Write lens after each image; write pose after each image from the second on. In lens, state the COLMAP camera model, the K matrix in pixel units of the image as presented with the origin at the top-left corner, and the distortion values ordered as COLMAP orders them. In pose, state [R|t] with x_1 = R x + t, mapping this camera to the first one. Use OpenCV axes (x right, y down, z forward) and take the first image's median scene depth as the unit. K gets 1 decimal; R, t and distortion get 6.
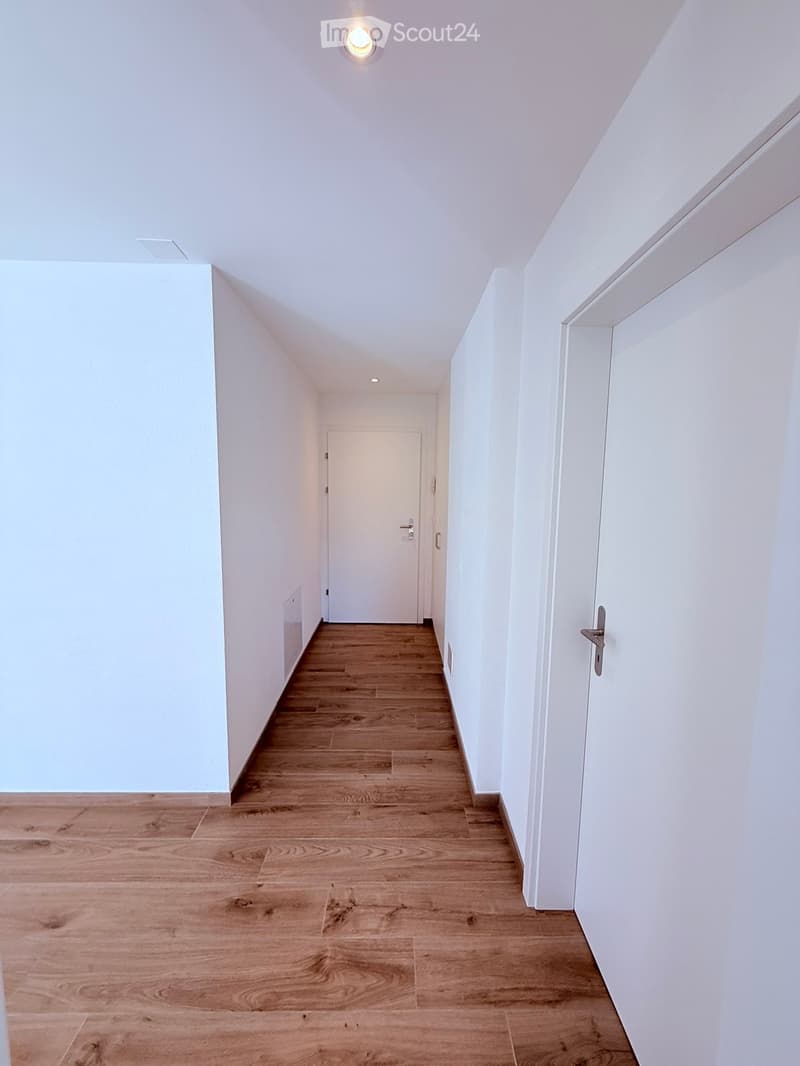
lens RADIAL K [[424.7, 0, 400.0], [0, 424.7, 533.0], [0, 0, 1]] dist [0.000310, -0.000060]
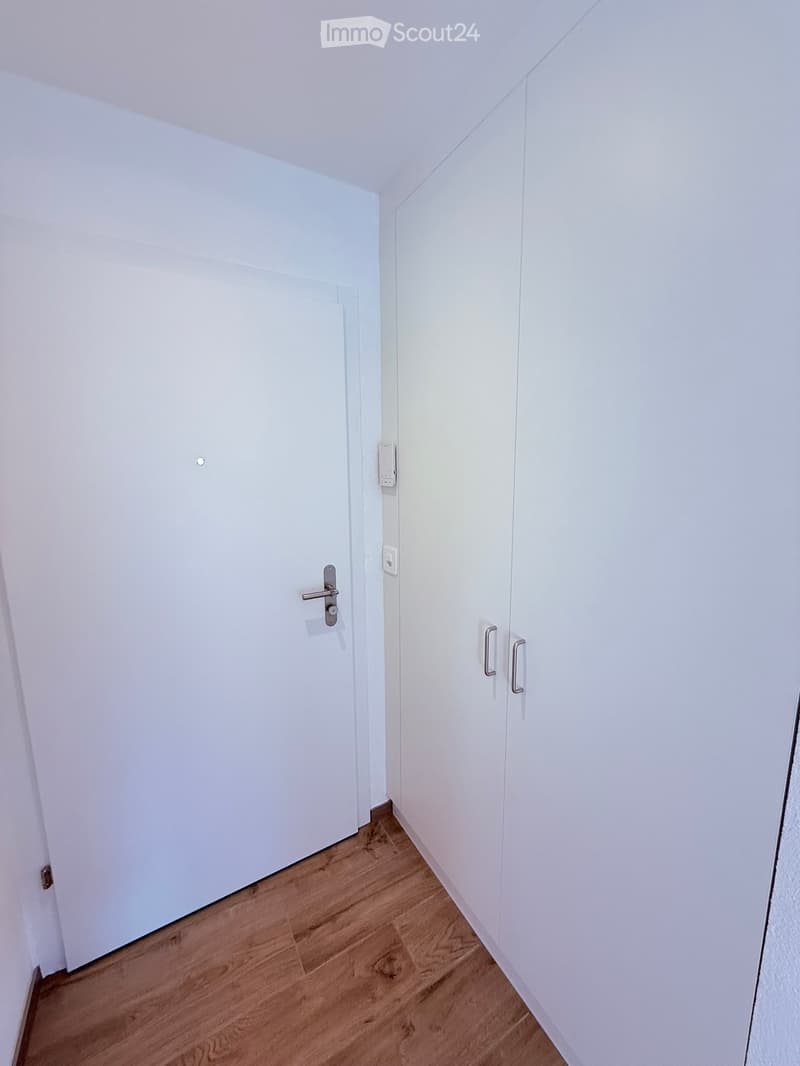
lens RADIAL K [[424.7, 0, 400.0], [0, 424.7, 533.0], [0, 0, 1]] dist [0.000310, -0.000060]
pose [[0.868713, -0.100232, 0.485069, -0.090621], [0.079711, 0.994837, 0.062813, -0.079571], [-0.488860, -0.015901, 0.872217, 0.698909]]
